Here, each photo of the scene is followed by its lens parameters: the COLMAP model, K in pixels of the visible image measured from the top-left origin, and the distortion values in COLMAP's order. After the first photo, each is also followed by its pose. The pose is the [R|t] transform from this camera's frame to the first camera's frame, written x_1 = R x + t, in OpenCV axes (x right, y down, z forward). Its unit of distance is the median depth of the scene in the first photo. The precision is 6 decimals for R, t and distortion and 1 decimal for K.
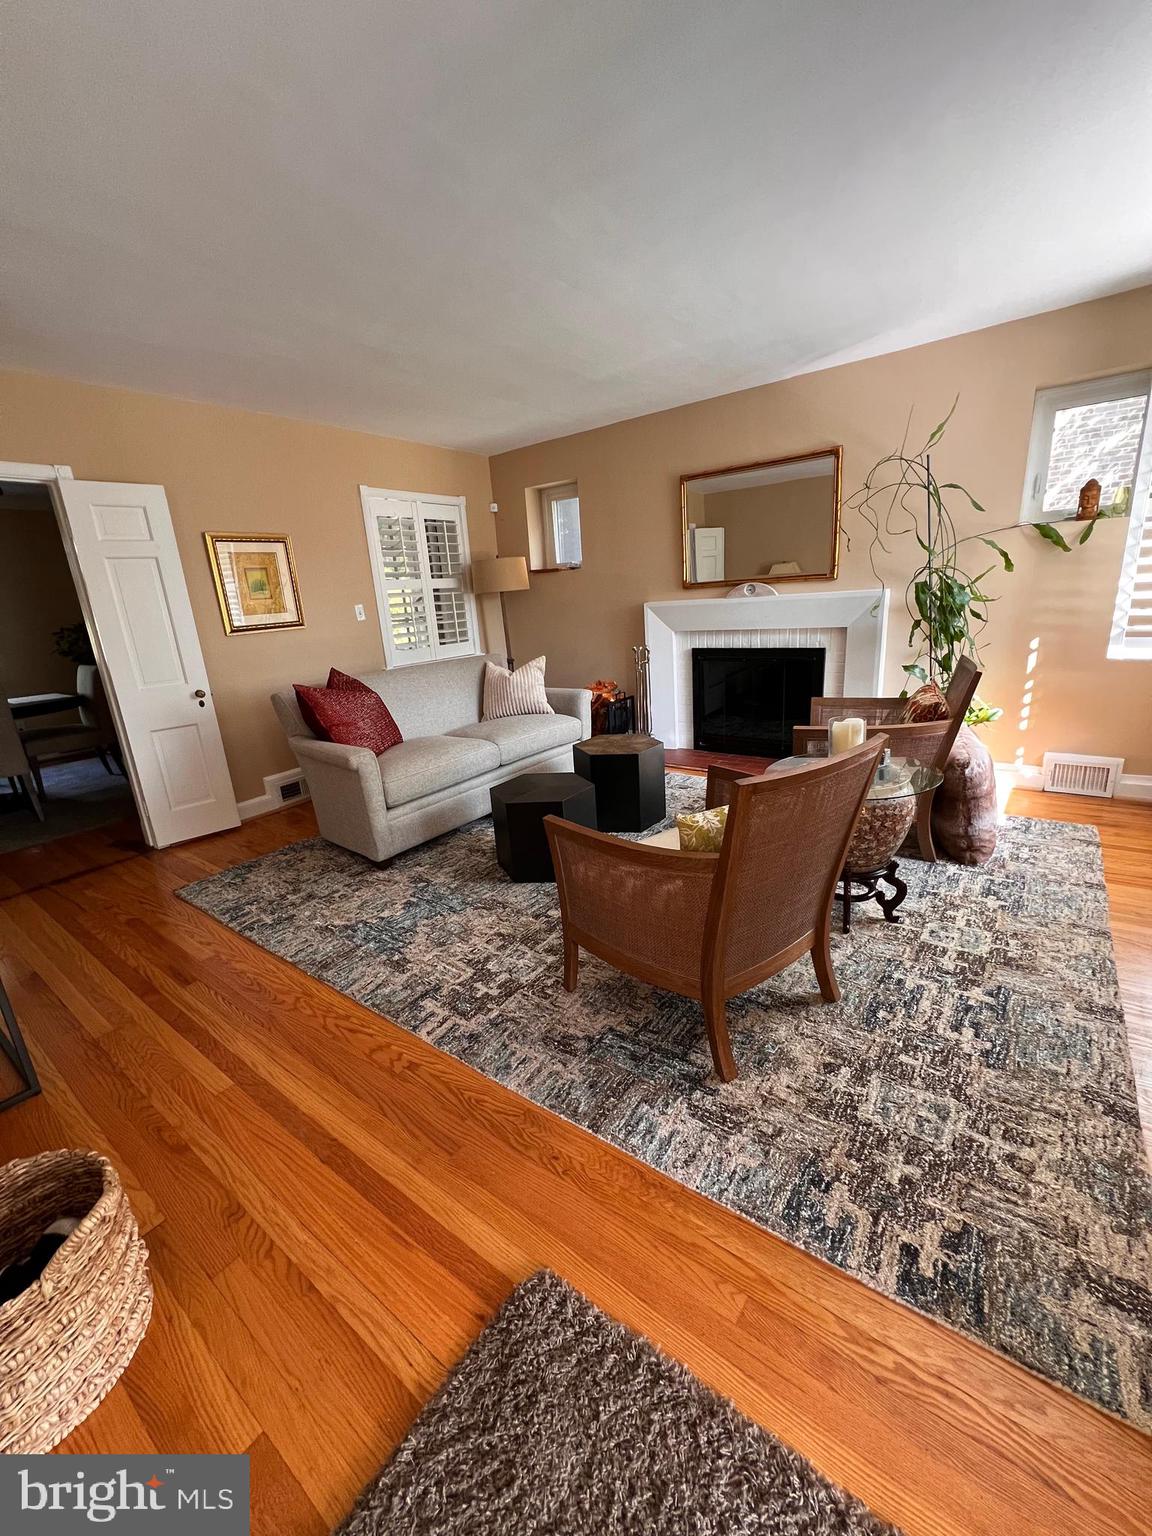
lens RADIAL K [[618.9, 0, 576.0], [0, 618.9, 768.0], [0, 0, 1]] dist [0.001159, 0.000065]
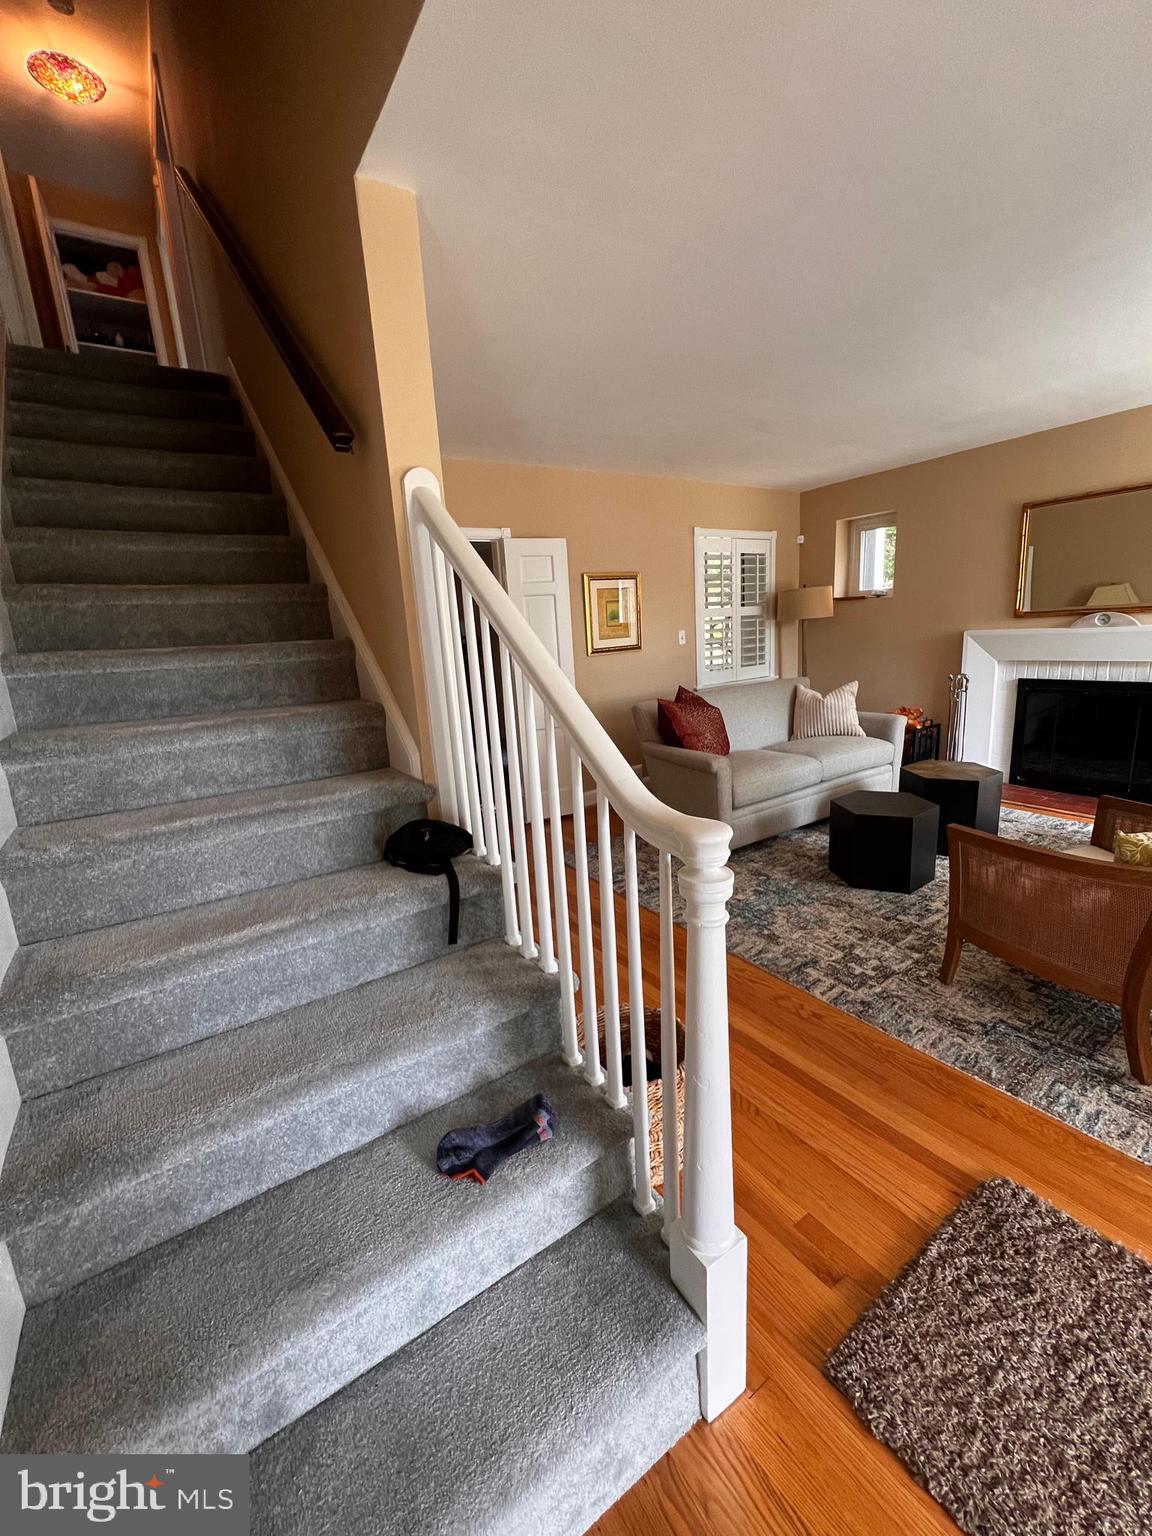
lens RADIAL K [[624.3, 0, 576.0], [0, 624.3, 768.0], [0, 0, 1]] dist [-0.001191, 0.000585]
pose [[0.943867, 0.080840, -0.320282, -0.193981], [-0.090296, 0.995806, -0.014759, 0.030186], [0.317745, 0.042850, 0.947207, -0.184940]]
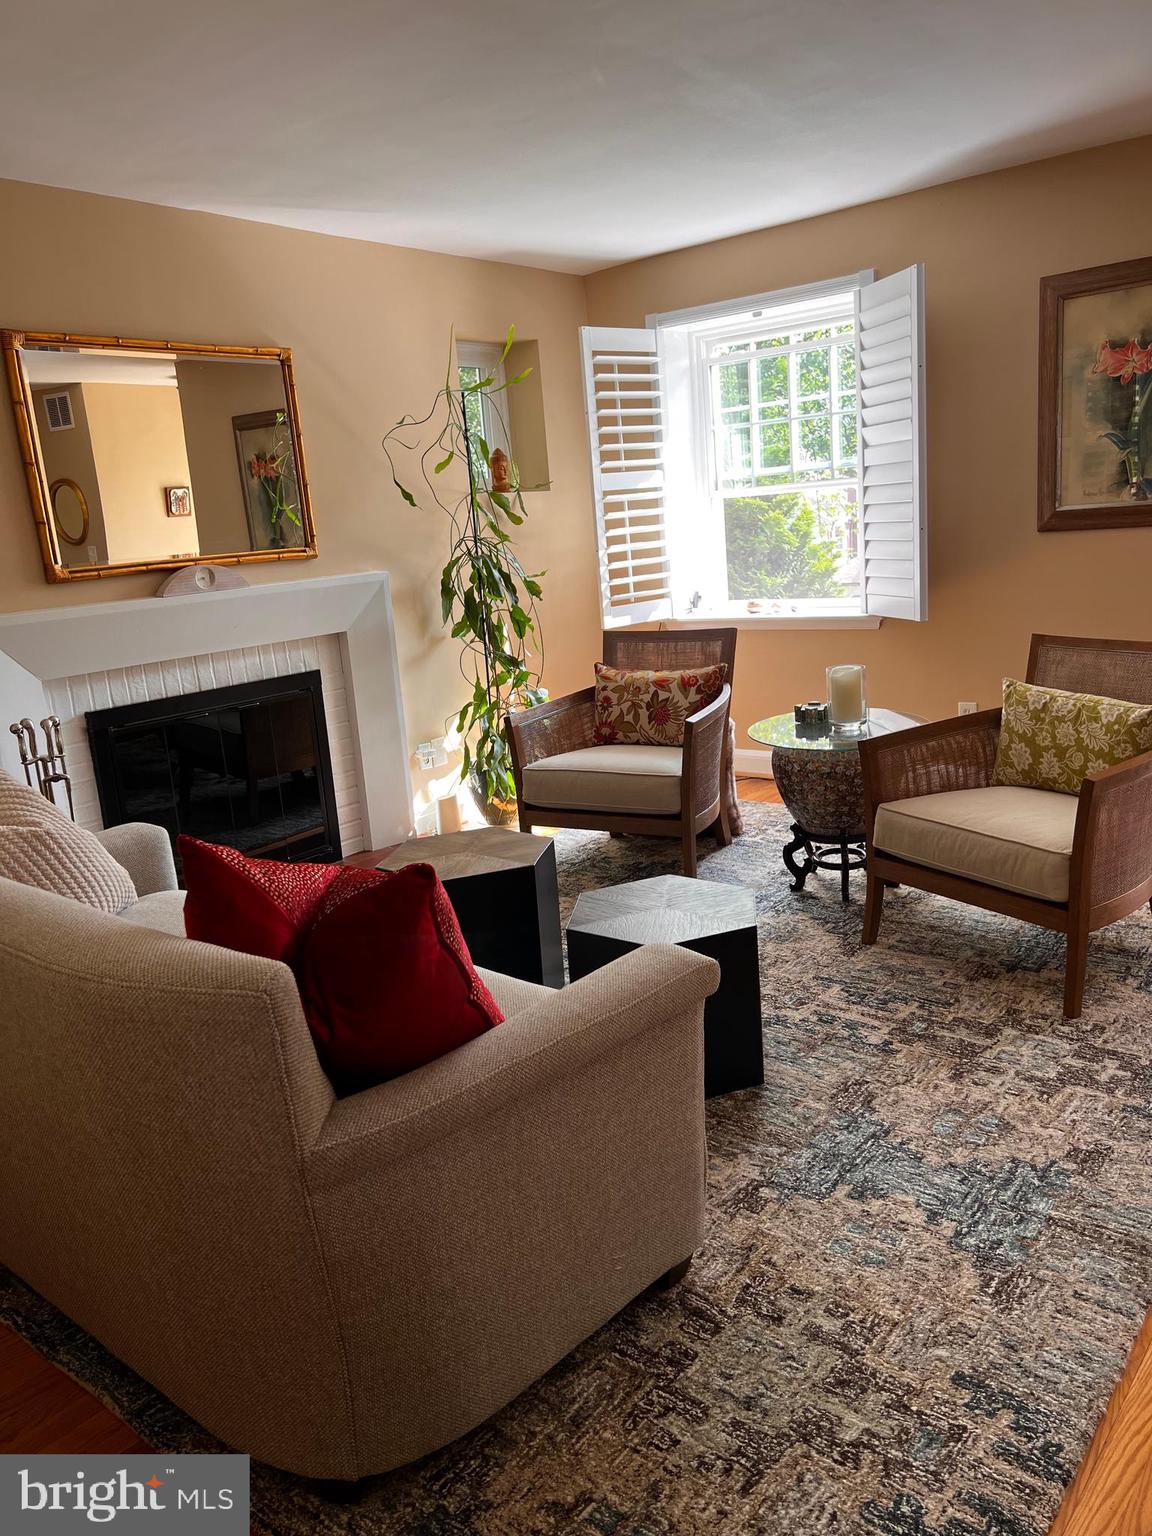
lens RADIAL K [[1149.9, 0, 576.0], [0, 1149.9, 768.0], [0, 0, 1]] dist [-0.002516, -0.004396]
pose [[0.036048, -0.154056, 0.987404, -0.863946], [0.340046, 0.930979, 0.132838, -0.202508], [-0.939717, 0.330975, 0.085946, 0.843520]]
